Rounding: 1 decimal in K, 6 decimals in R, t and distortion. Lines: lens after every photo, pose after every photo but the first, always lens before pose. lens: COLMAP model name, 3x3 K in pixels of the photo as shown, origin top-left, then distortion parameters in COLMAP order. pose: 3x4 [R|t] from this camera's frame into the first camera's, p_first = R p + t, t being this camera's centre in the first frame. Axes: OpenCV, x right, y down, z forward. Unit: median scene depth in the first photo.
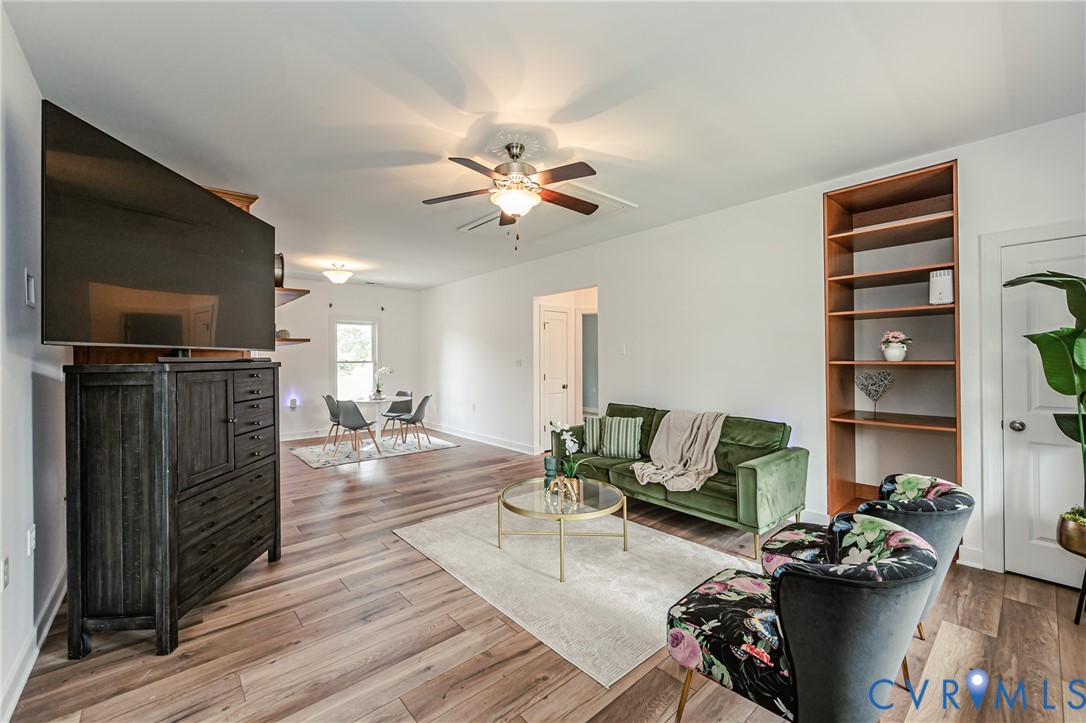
lens RADIAL K [[435.8, 0, 538.6], [0, 435.8, 357.9], [0, 0, 1]] dist [0.000052, 0.000462]
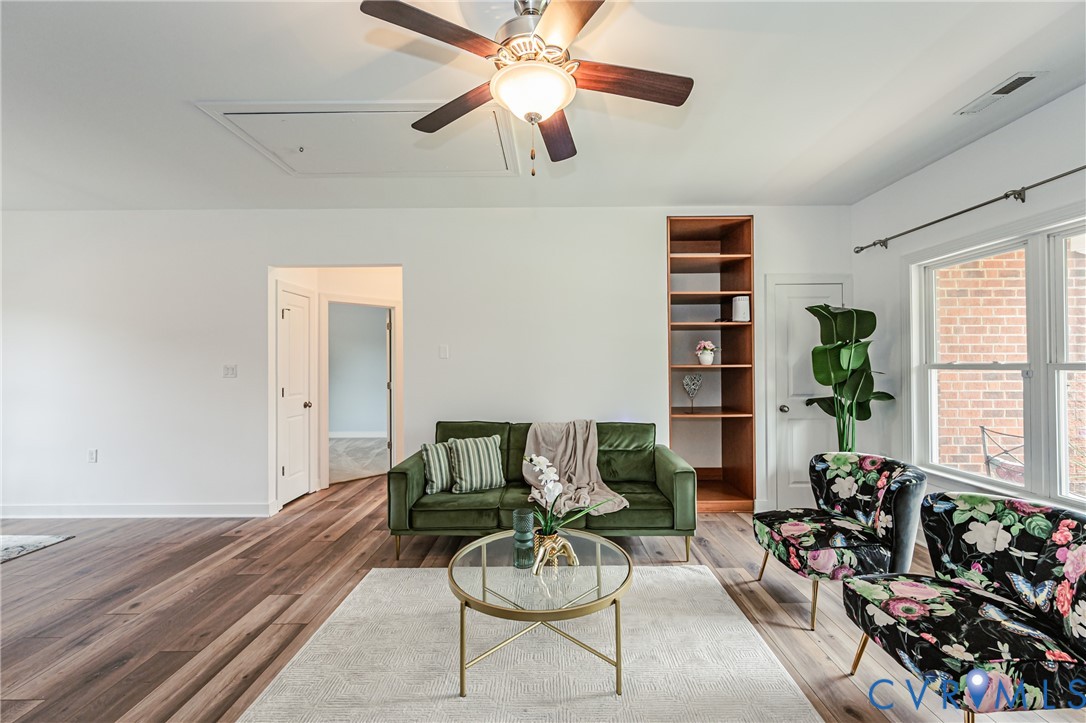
lens RADIAL K [[438.8, 0, 549.7], [0, 438.8, 362.0], [0, 0, 1]] dist [0.000461, 0.000672]
pose [[0.655229, 0.004046, 0.755420, -0.441899], [0.001508, 0.999977, -0.006663, 0.007871], [-0.755429, 0.005505, 0.655207, 0.533888]]
